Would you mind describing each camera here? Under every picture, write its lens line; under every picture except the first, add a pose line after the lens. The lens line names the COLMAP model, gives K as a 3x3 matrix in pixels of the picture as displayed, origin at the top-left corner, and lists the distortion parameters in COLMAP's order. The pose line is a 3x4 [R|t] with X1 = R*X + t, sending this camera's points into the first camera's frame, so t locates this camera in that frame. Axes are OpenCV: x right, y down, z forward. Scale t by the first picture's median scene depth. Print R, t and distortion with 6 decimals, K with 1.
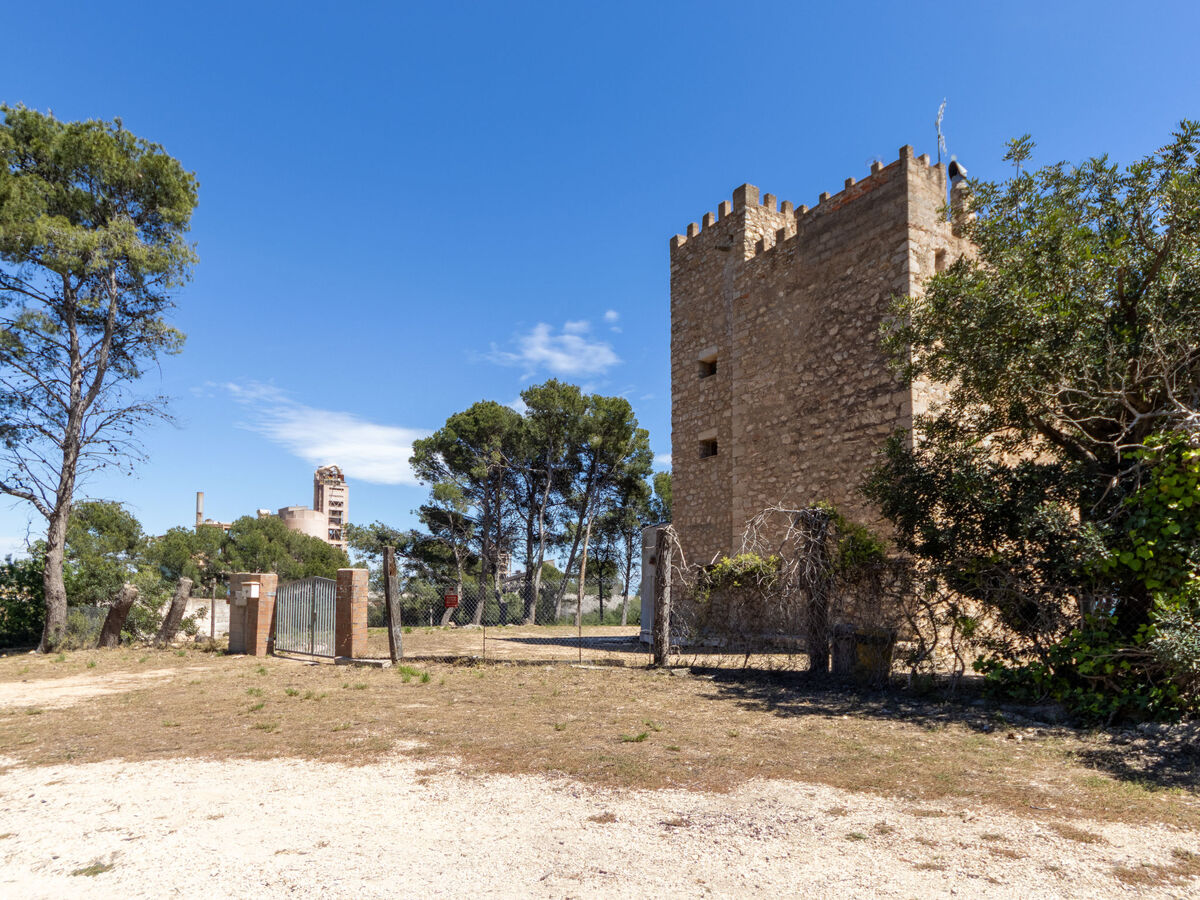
lens RADIAL K [[922.2, 0, 593.4], [0, 922.2, 495.3], [0, 0, 1]] dist [0.000284, 0.000373]
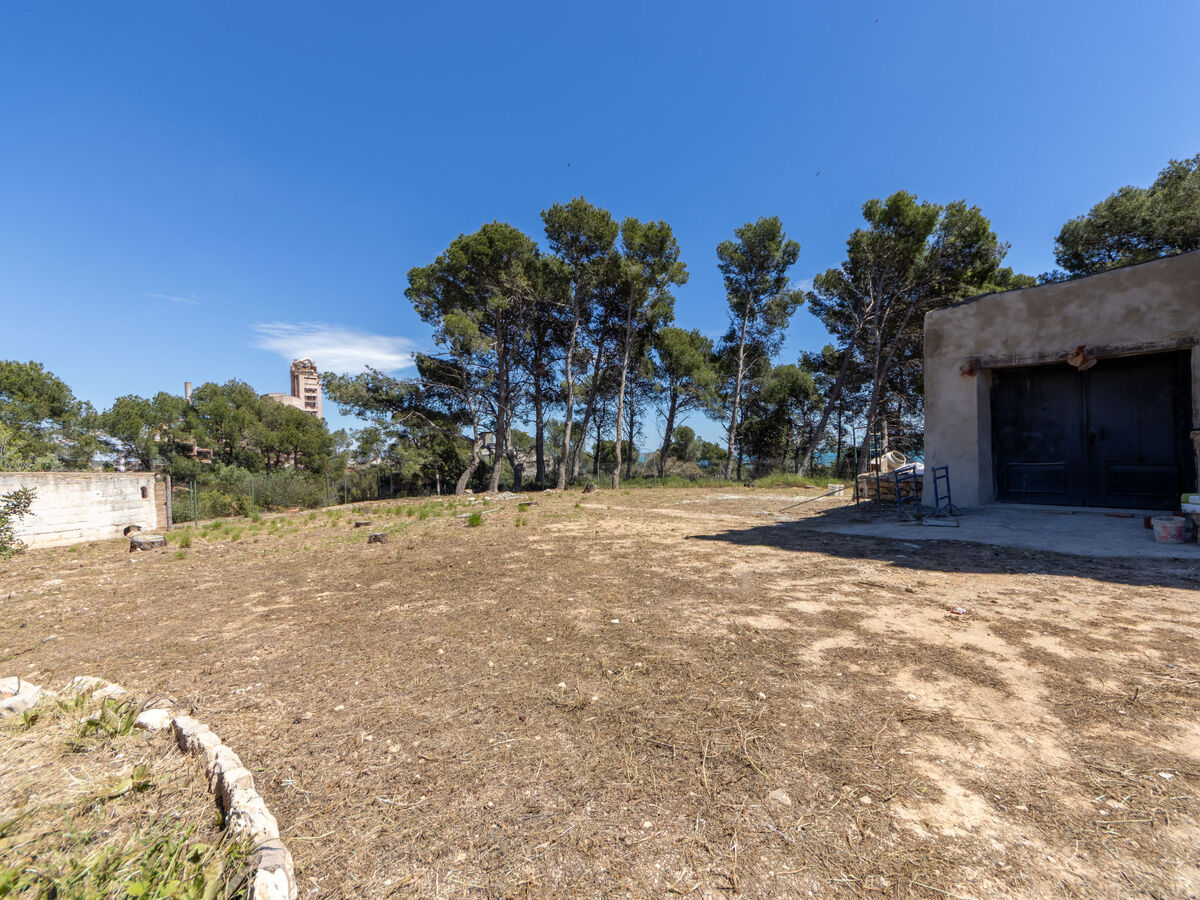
lens RADIAL K [[581.5, 0, 600.0], [0, 581.5, 450.0], [0, 0, 1]] dist [-0.002693, -0.001278]
pose [[0.982170, -0.026442, 0.186129, -0.108366], [0.008962, 0.995519, 0.094133, 0.043847], [-0.187784, -0.090786, 0.978006, 0.381650]]
